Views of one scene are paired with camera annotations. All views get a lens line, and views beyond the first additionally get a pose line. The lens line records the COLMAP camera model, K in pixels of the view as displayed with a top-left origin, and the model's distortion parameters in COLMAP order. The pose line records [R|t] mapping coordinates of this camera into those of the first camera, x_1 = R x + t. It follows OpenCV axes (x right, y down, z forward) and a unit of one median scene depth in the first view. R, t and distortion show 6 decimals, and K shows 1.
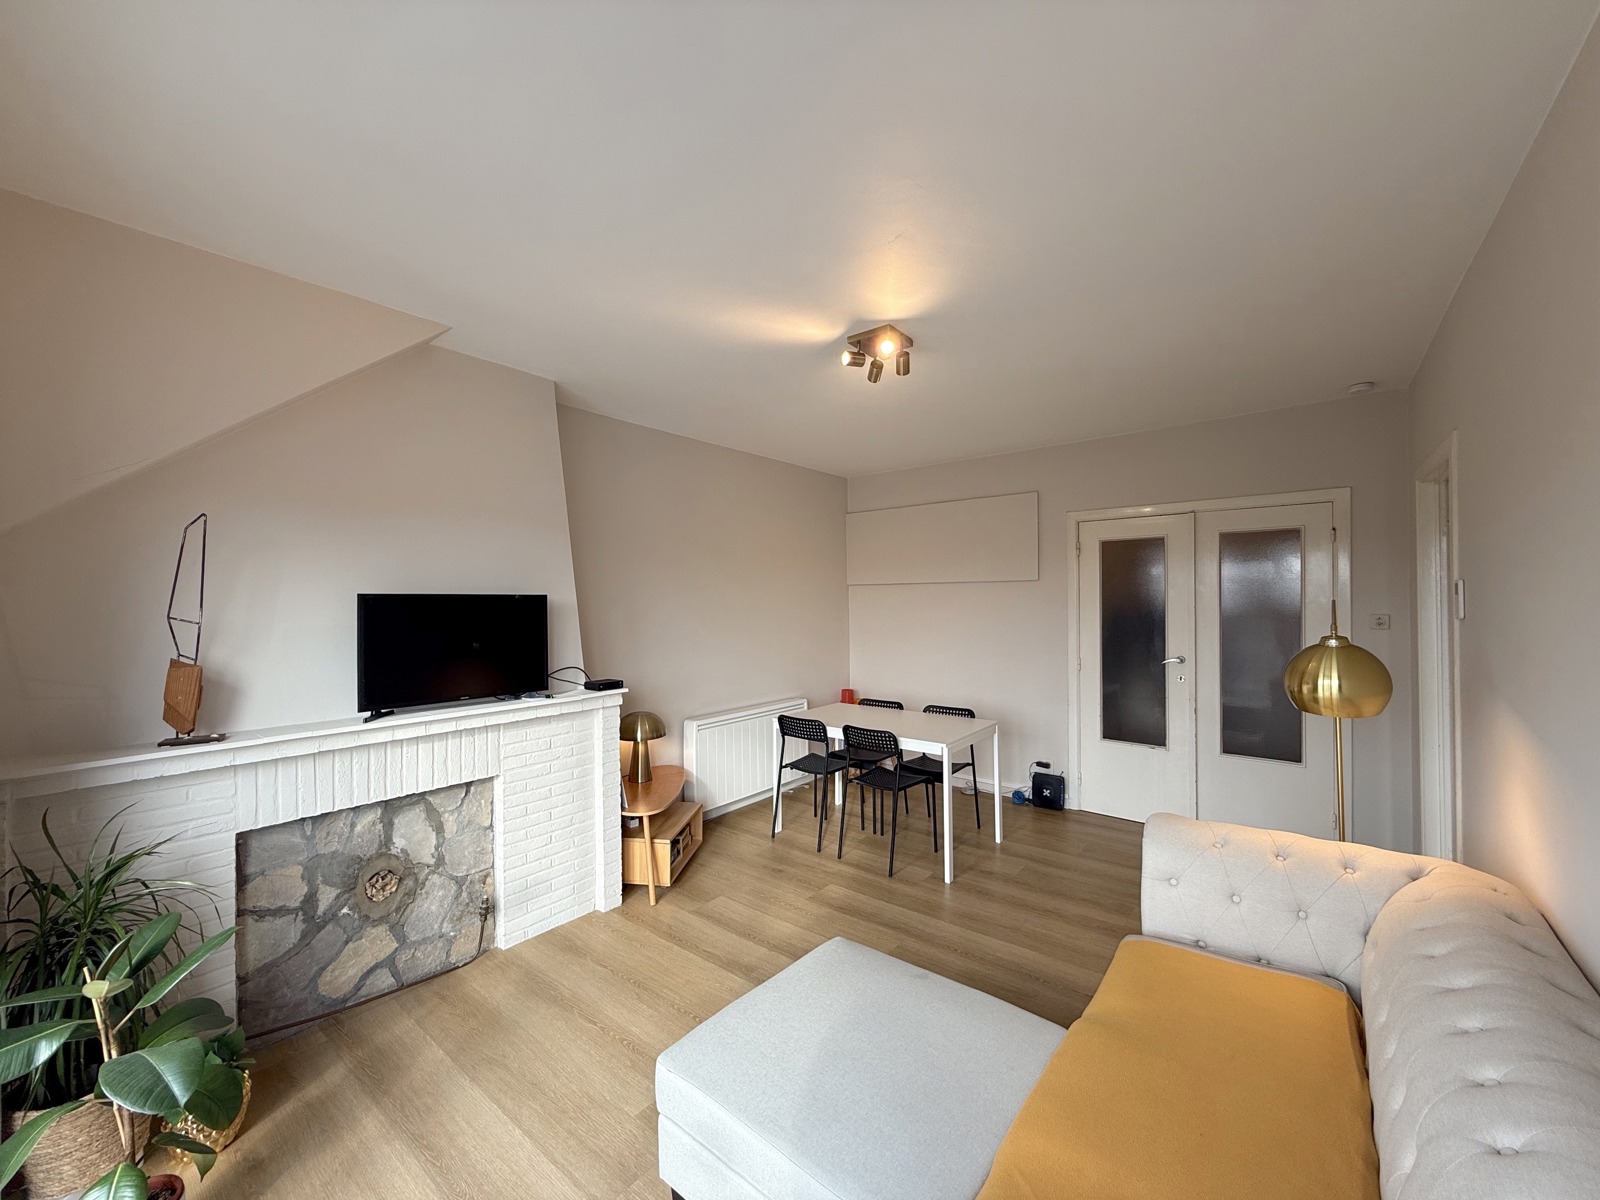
lens RADIAL K [[635.3, 0, 790.4], [0, 635.3, 598.2], [0, 0, 1]] dist [-0.001832, 0.000312]
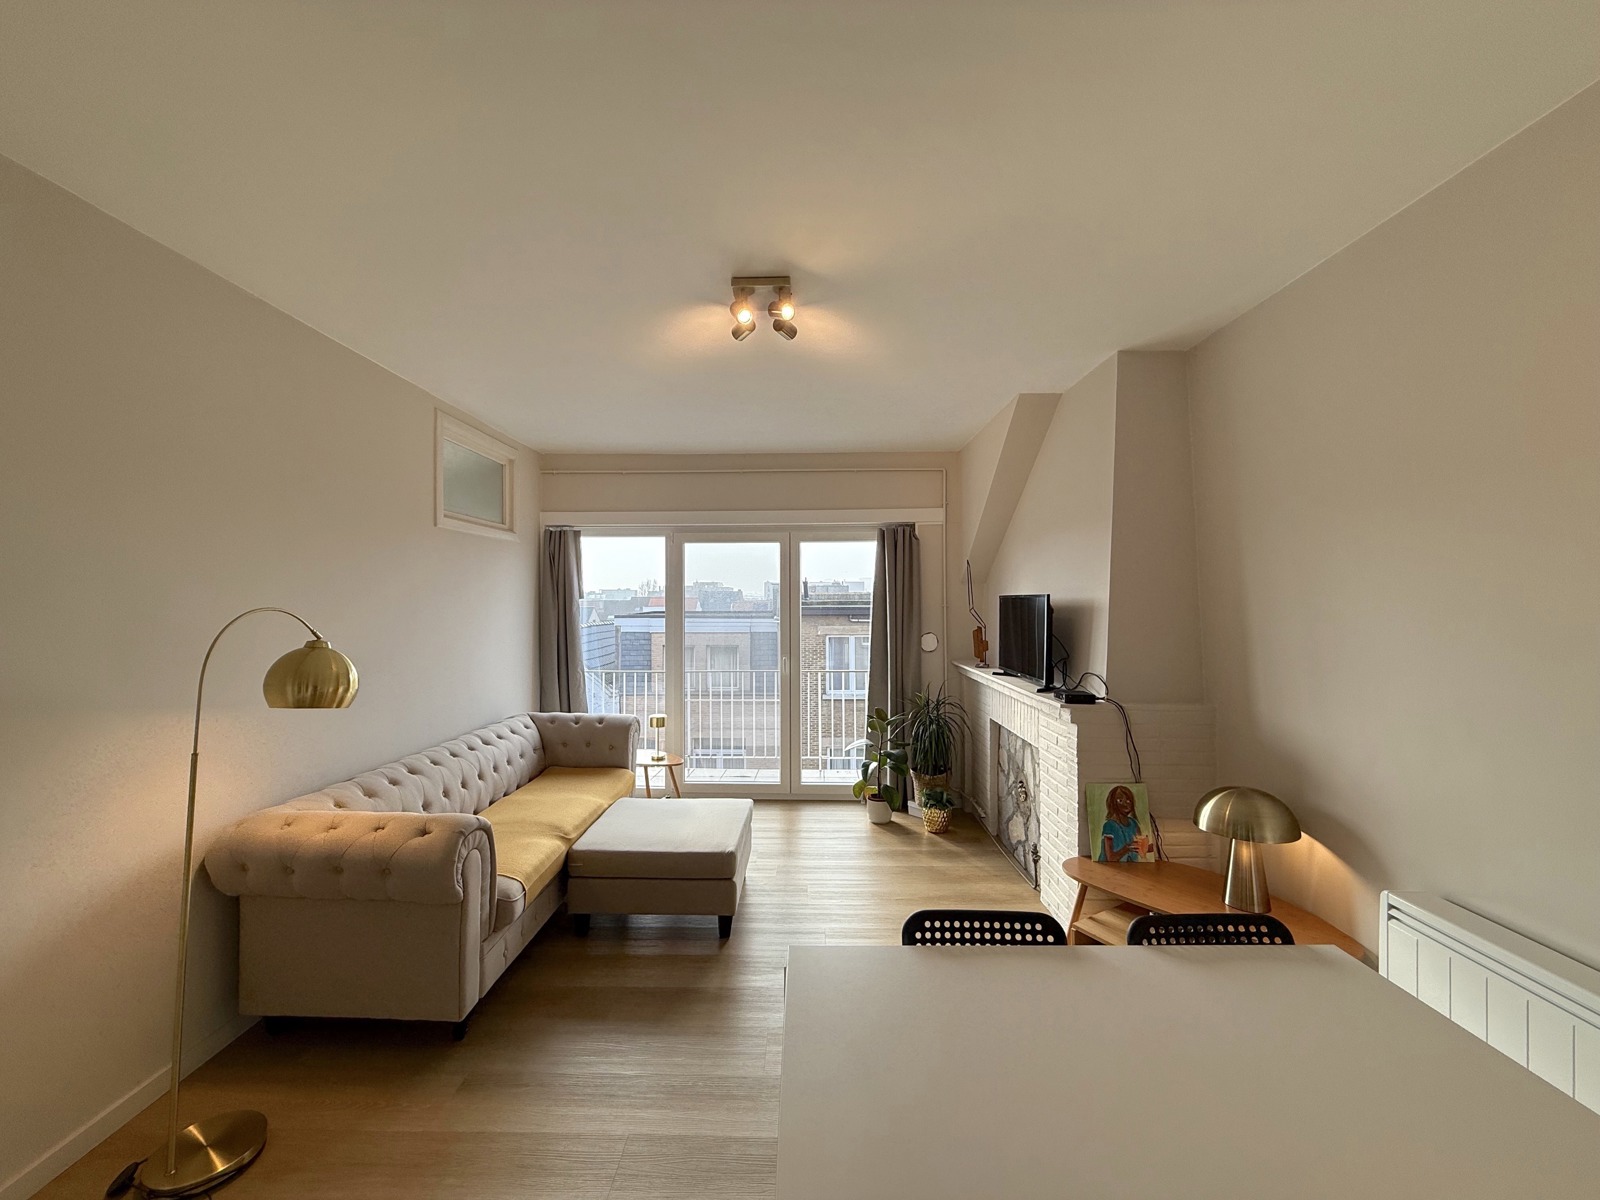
lens RADIAL K [[635.3, 0, 794.7], [0, 635.3, 599.8], [0, 0, 1]] dist [-0.001832, 0.000312]
pose [[-0.787190, 0.002052, -0.616708, 0.693876], [0.005053, 0.999982, -0.003122, 0.006795], [0.616690, -0.005574, -0.787186, 1.849622]]
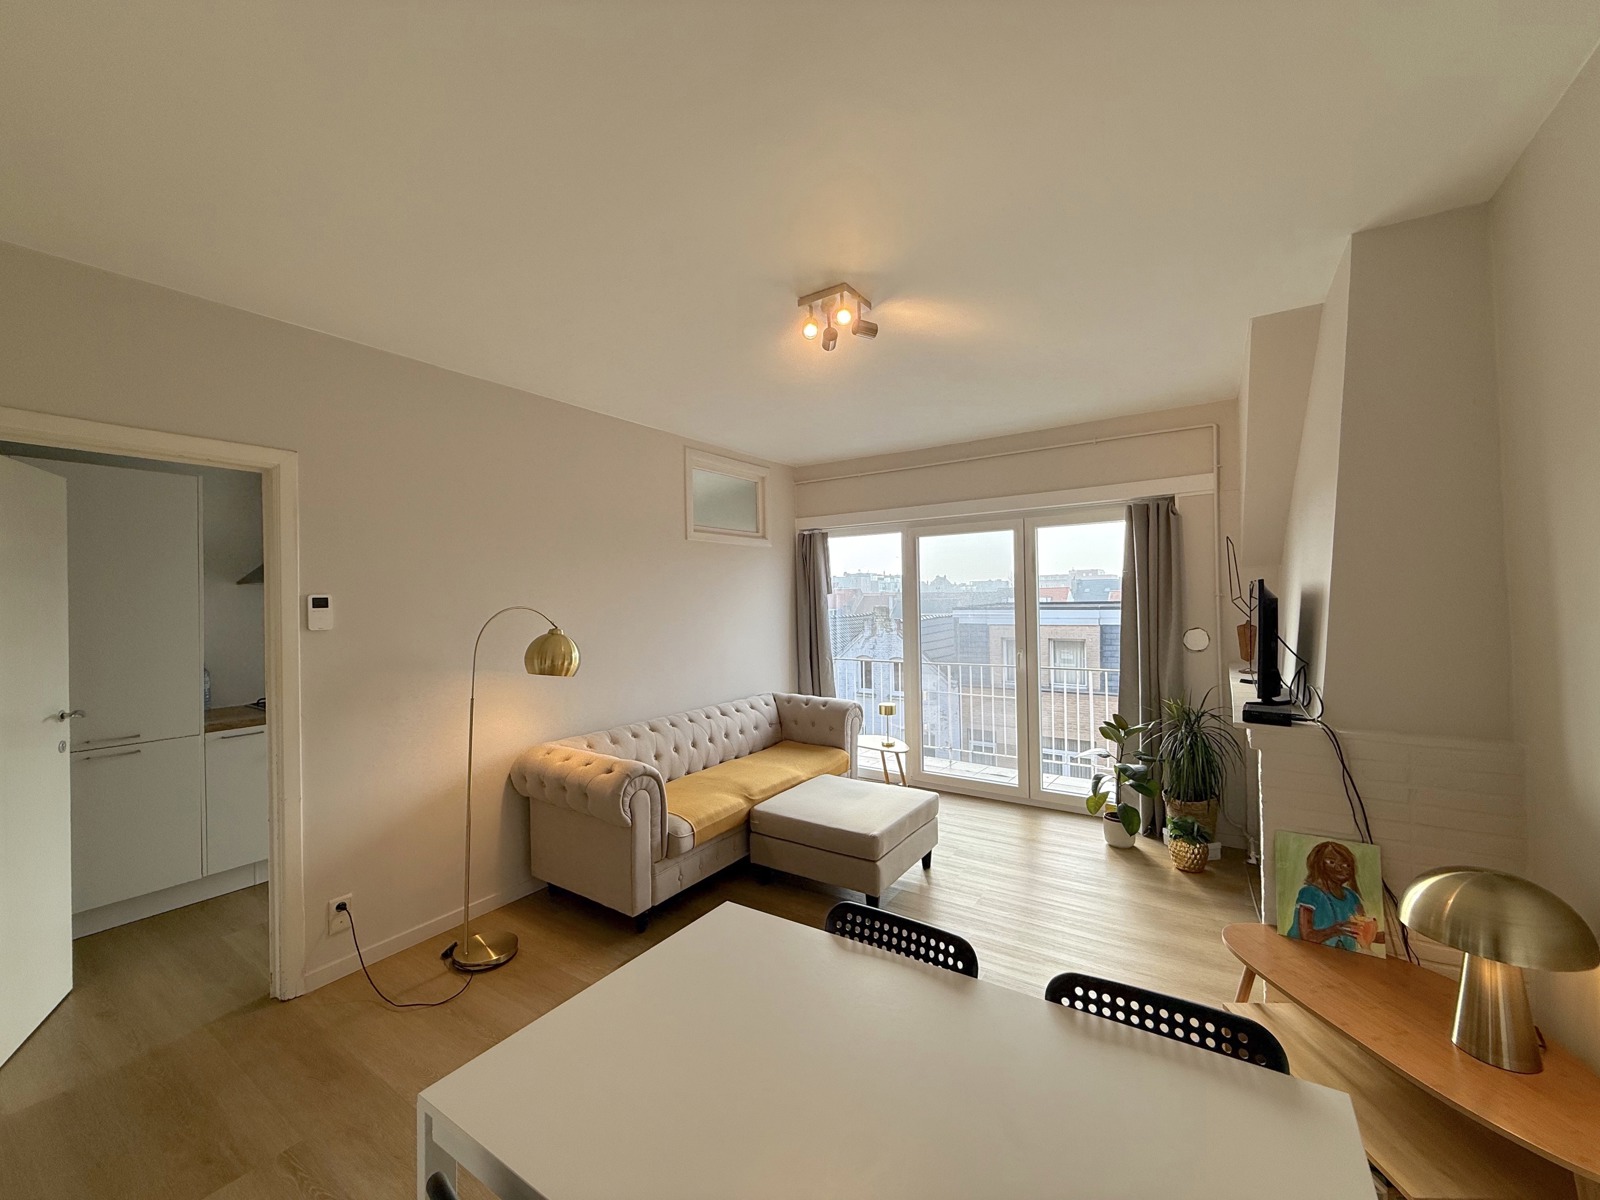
lens RADIAL K [[635.3, 0, 794.8], [0, 635.3, 600.1], [0, 0, 1]] dist [-0.001832, 0.000312]
pose [[-0.995337, 0.023026, -0.093666, 0.323247], [0.022886, 0.999735, 0.002575, 0.006830], [0.093701, 0.000420, -0.995600, 2.054641]]
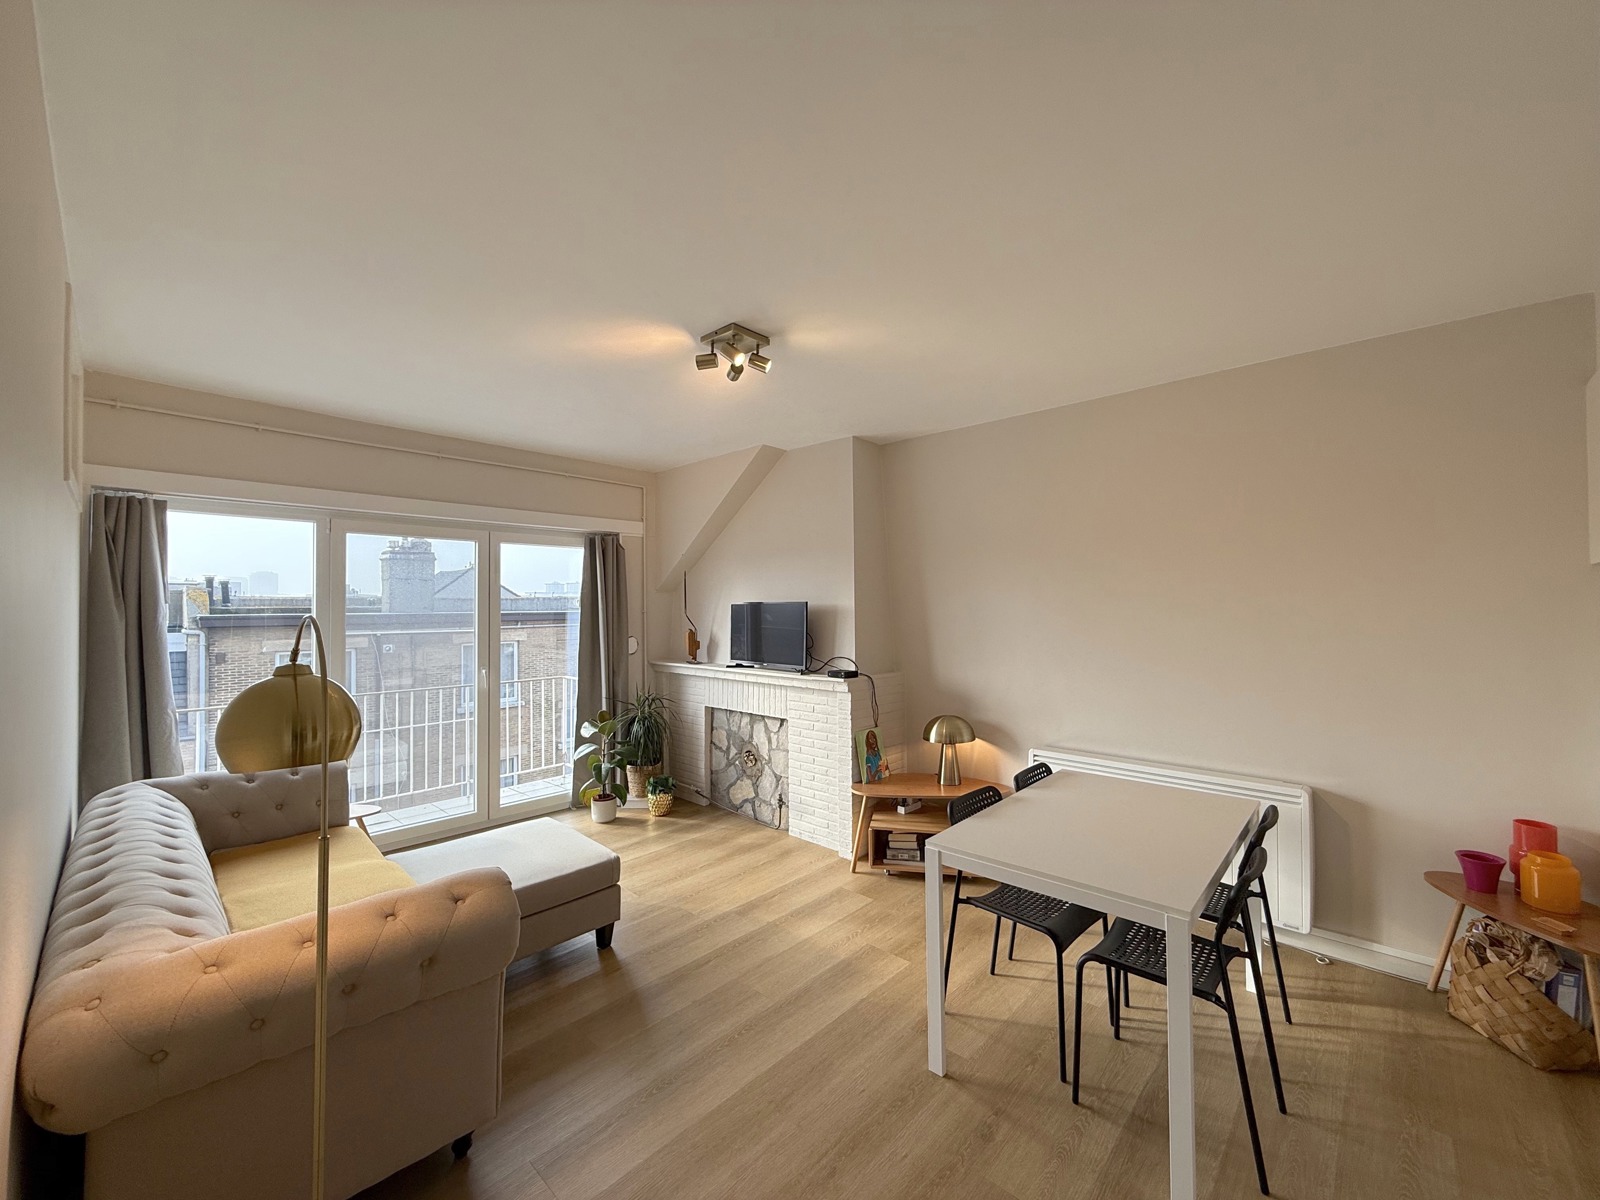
lens RADIAL K [[635.3, 0, 794.9], [0, 635.3, 599.3], [0, 0, 1]] dist [-0.001832, 0.000312]
pose [[-0.073579, -0.009063, -0.997248, 1.210010], [0.005583, 0.999939, -0.009499, 0.004440], [0.997274, -0.006266, -0.073524, 1.275039]]
